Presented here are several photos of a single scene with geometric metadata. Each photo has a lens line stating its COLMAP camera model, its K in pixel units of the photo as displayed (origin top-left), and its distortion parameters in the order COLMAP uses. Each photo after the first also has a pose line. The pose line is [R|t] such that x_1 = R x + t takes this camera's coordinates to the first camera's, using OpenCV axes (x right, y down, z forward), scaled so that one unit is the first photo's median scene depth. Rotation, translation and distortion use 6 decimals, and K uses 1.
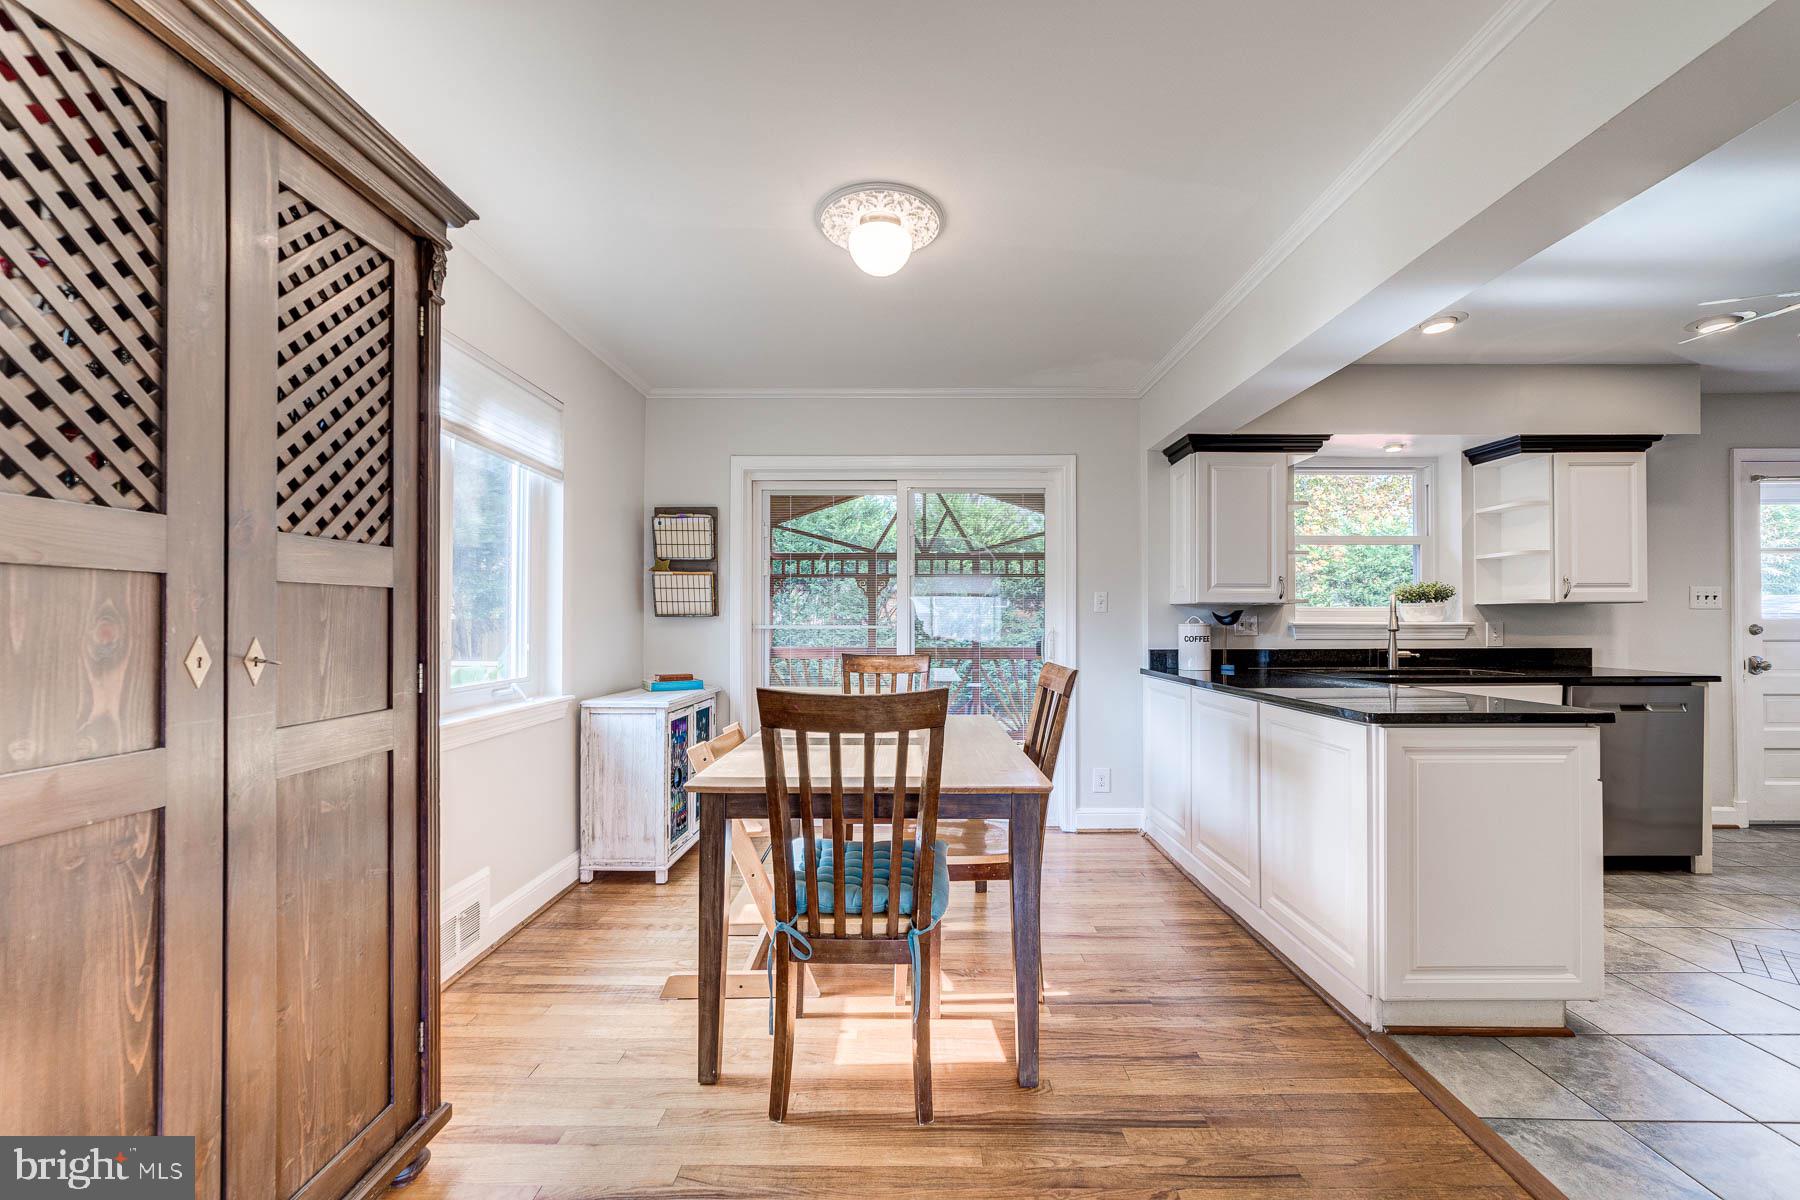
lens RADIAL K [[710.2, 0, 913.0], [0, 710.2, 615.2], [0, 0, 1]] dist [-0.000823, 0.000387]
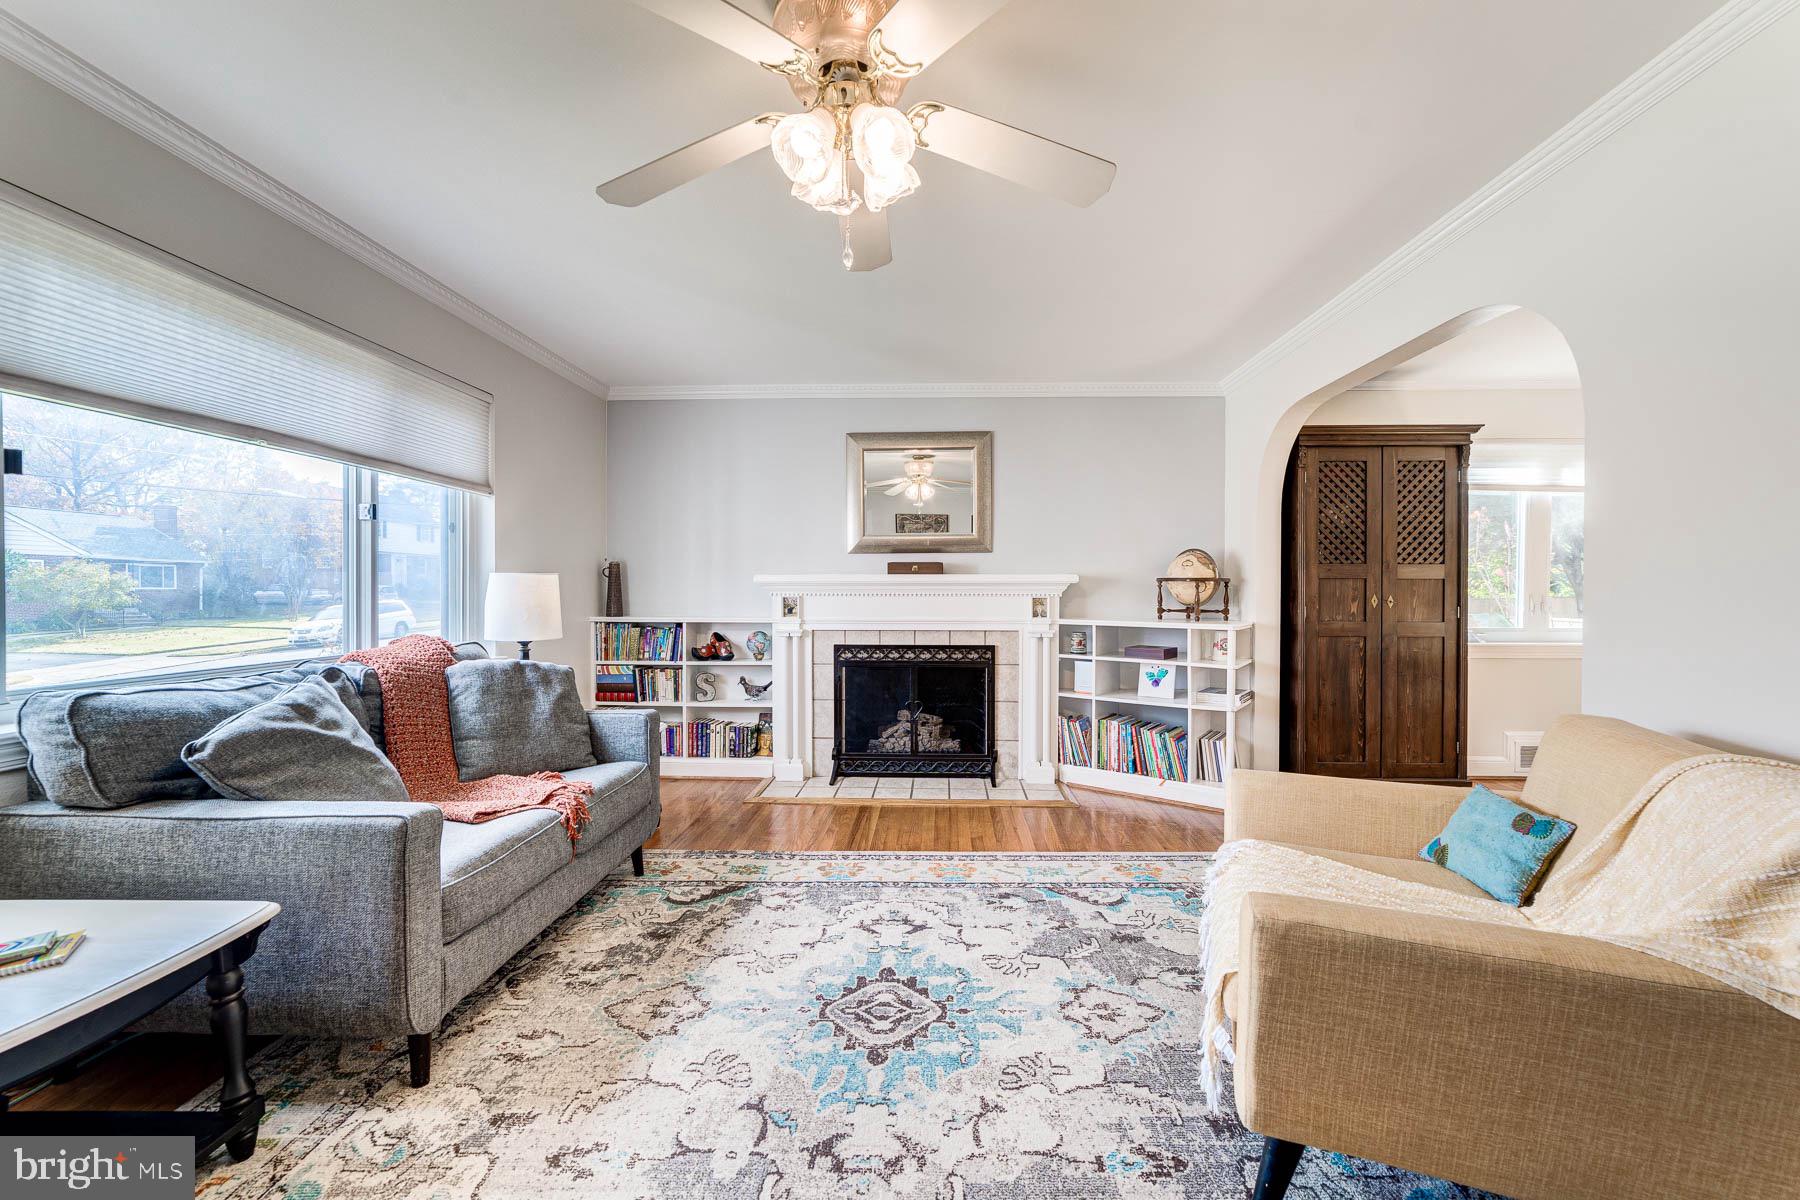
lens RADIAL K [[705.3, 0, 928.2], [0, 705.3, 598.1], [0, 0, 1]] dist [-0.021693, 0.010004]
pose [[-0.024987, 0.008773, -0.999649, 0.748344], [0.006897, 0.999939, 0.008603, 0.000356], [0.999664, -0.006679, -0.025046, -0.347979]]
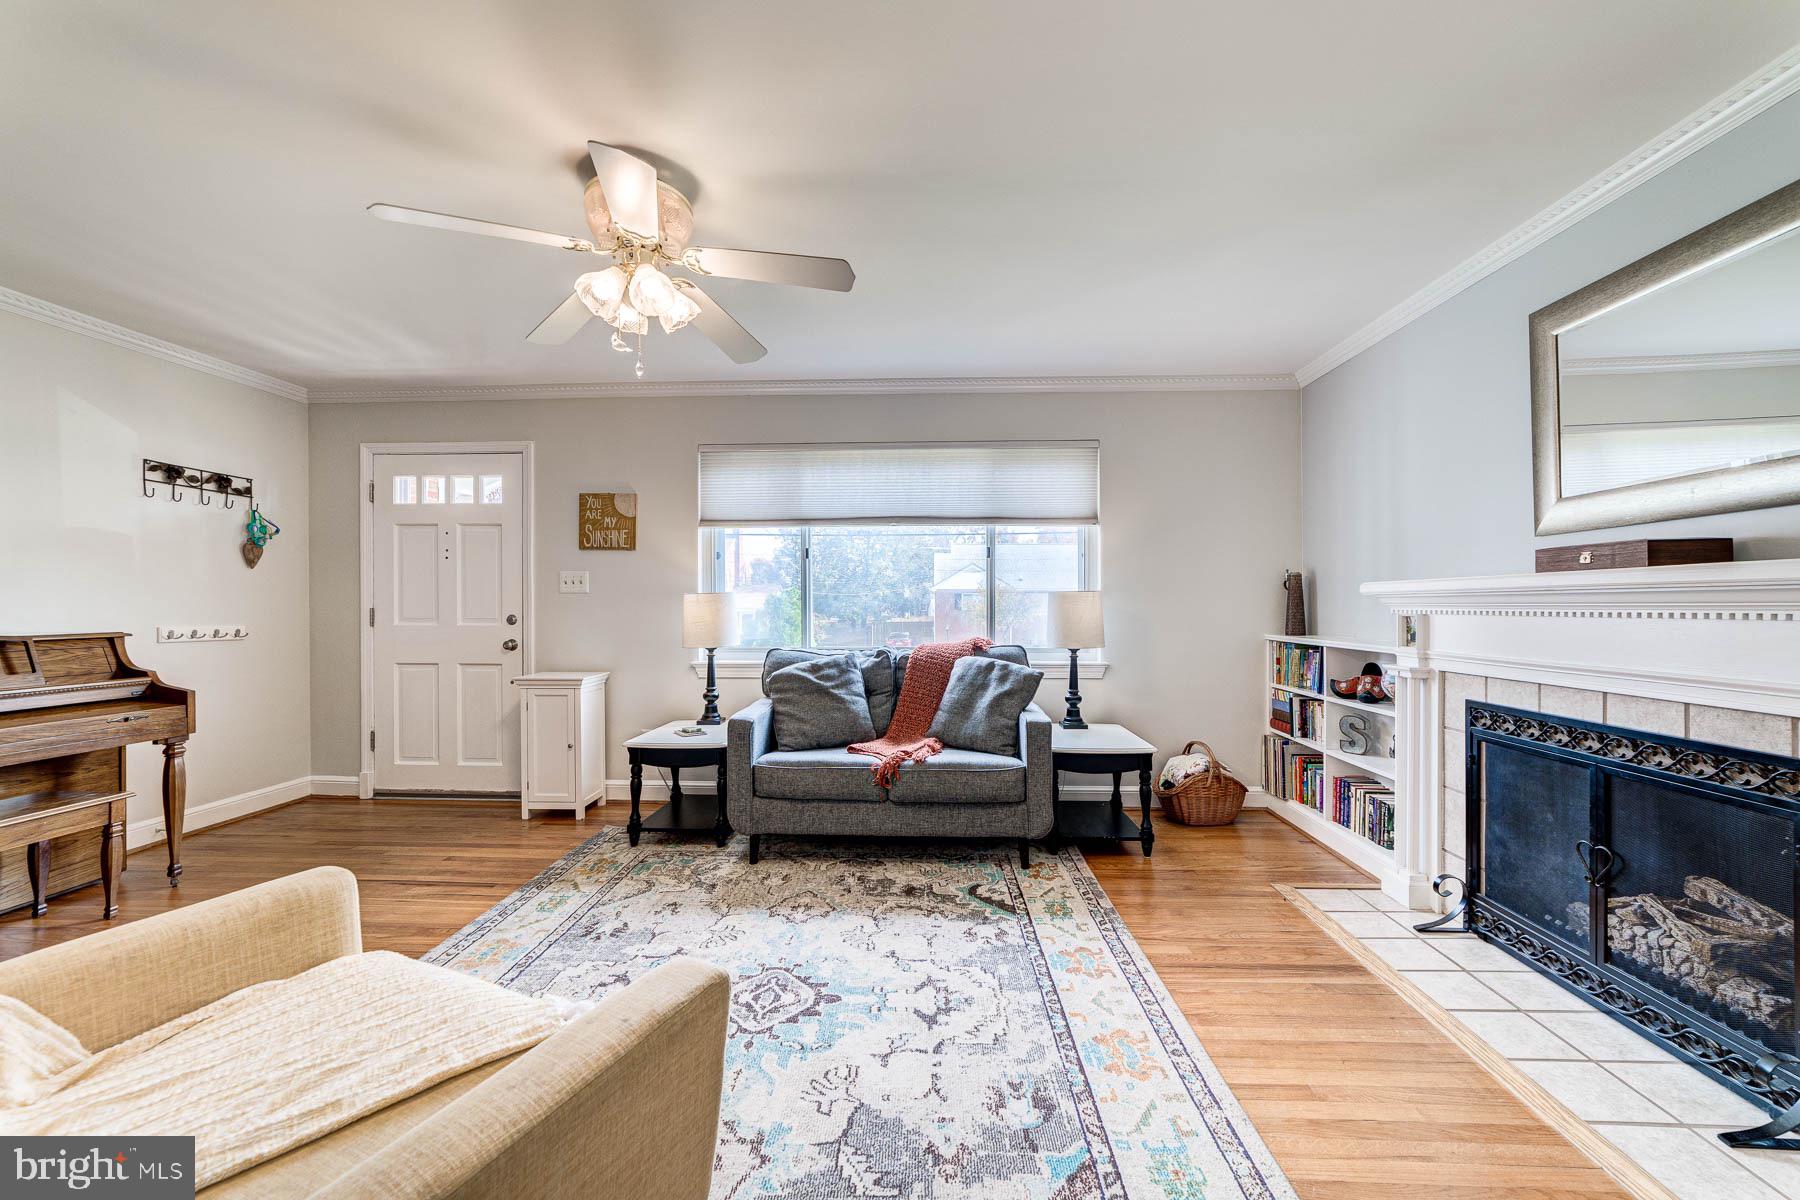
lens RADIAL K [[699.4, 0, 901.2], [0, 699.4, 606.2], [0, 0, 1]] dist [-0.021754, 0.009048]
pose [[-0.998379, -0.000648, 0.056918, 0.134221], [-0.001008, 0.999980, -0.006292, 0.001718], [-0.056913, -0.006339, -0.998359, 0.121958]]
